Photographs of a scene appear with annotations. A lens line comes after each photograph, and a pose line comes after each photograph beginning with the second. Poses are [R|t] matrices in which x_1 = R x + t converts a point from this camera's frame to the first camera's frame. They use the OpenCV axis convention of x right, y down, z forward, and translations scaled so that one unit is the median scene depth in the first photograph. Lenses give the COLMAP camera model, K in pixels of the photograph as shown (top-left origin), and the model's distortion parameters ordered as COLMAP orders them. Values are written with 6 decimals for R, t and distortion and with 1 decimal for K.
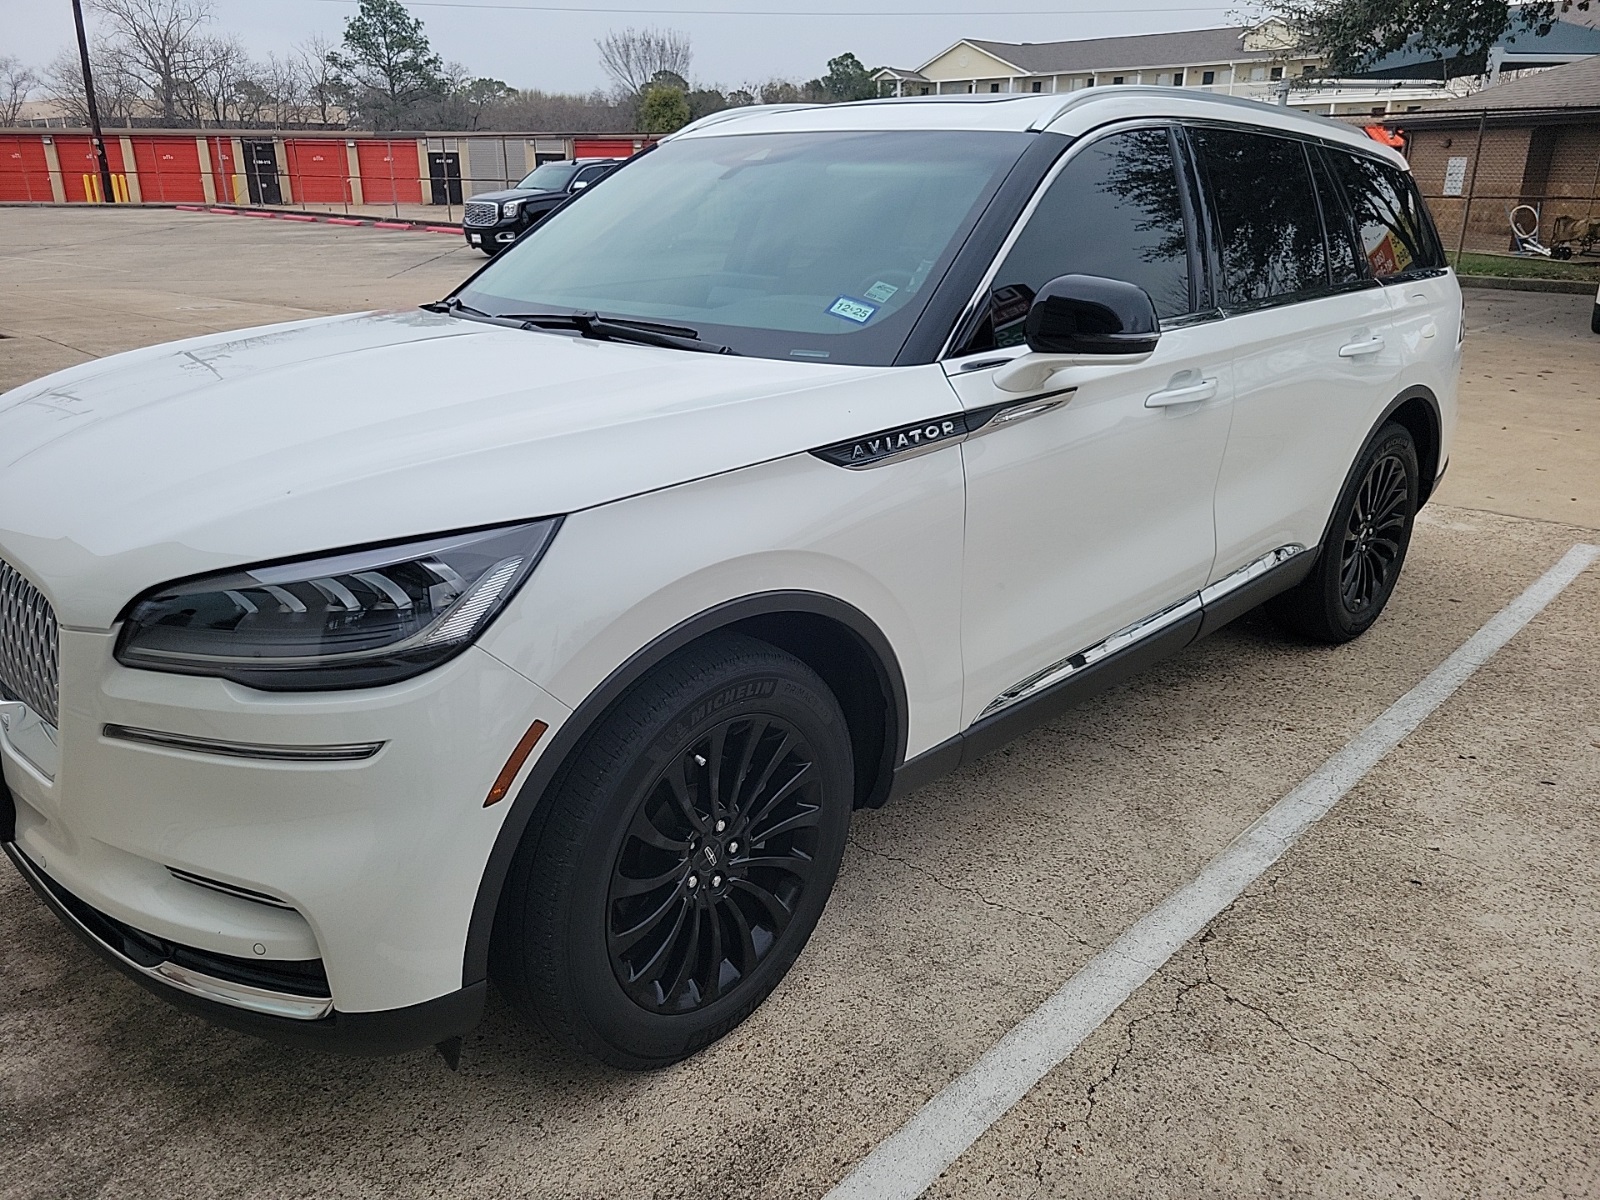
lens RADIAL K [[1214.5, 0, 800.0], [0, 1214.5, 600.0], [0, 0, 1]] dist [0.002268, -0.005152]
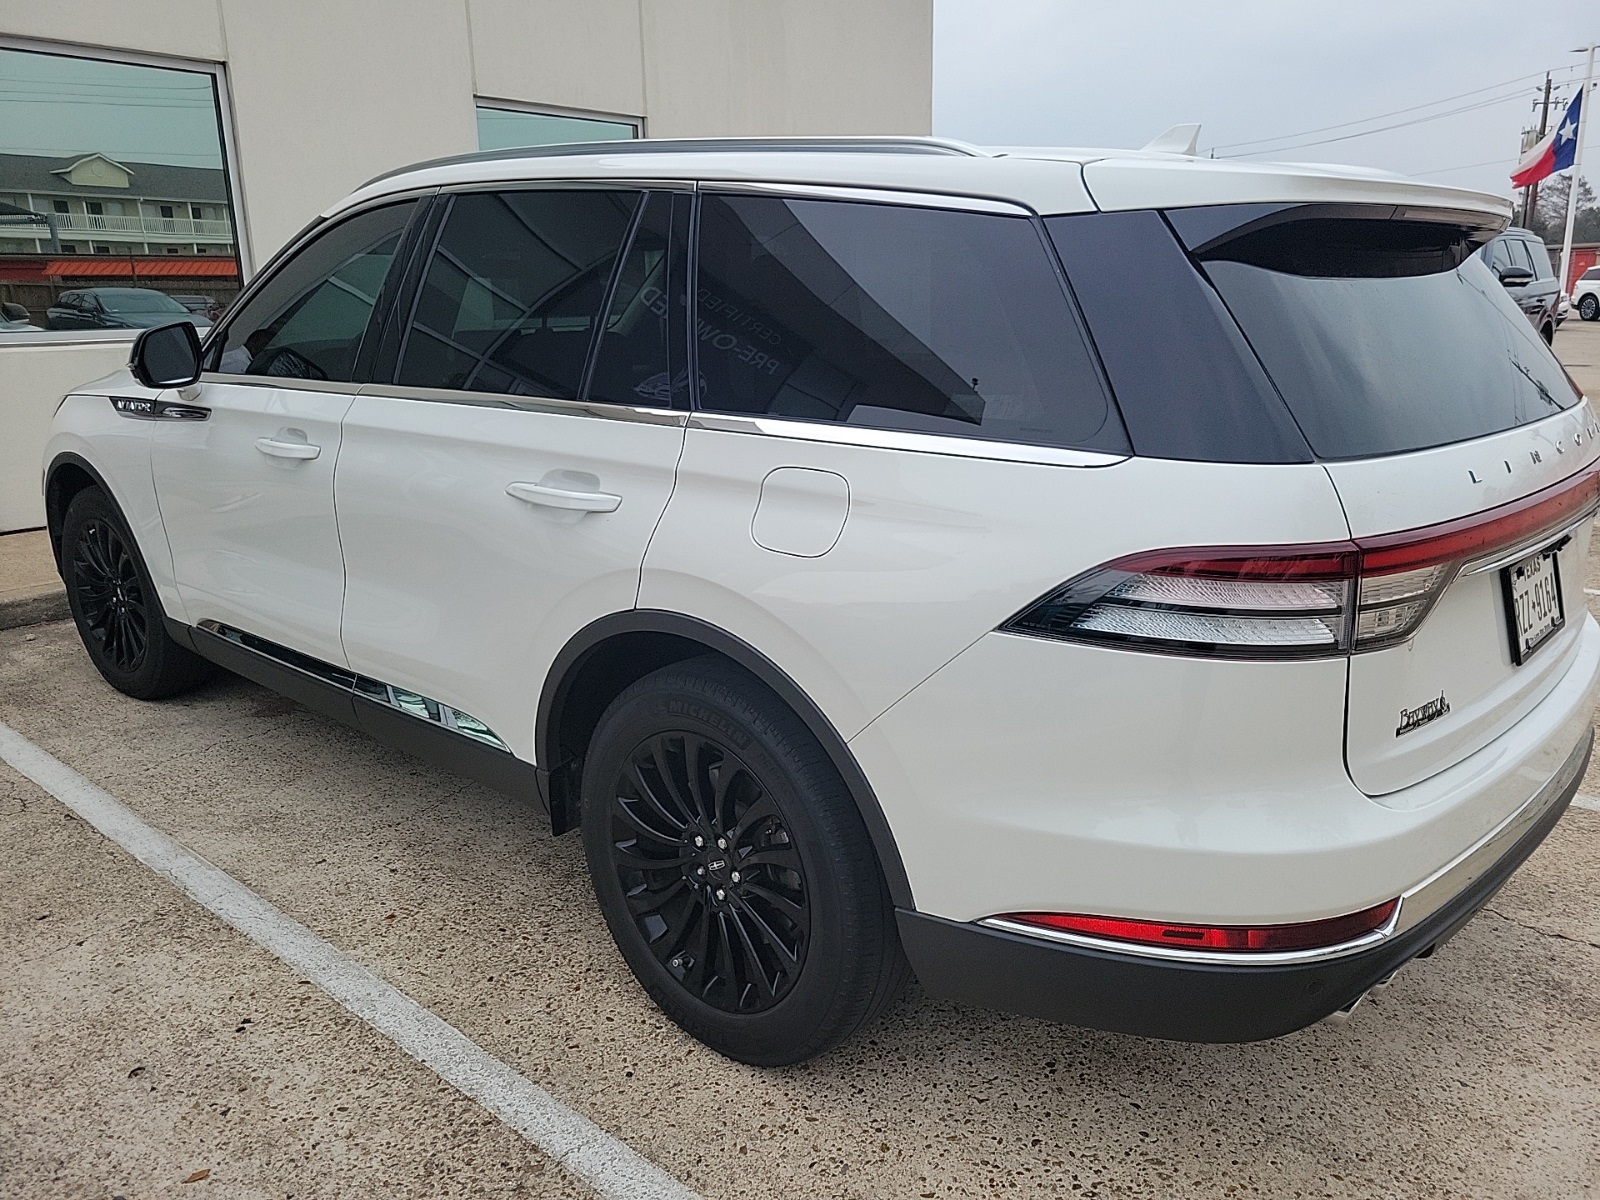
lens RADIAL K [[1214.9, 0, 800.0], [0, 1214.9, 600.0], [0, 0, 1]] dist [0.000971, 0.003201]
pose [[0.047079, 0.269169, -0.961942, 1.315150], [-0.323581, 0.915191, 0.240251, -0.429963], [0.945029, 0.299955, 0.130184, 1.248951]]
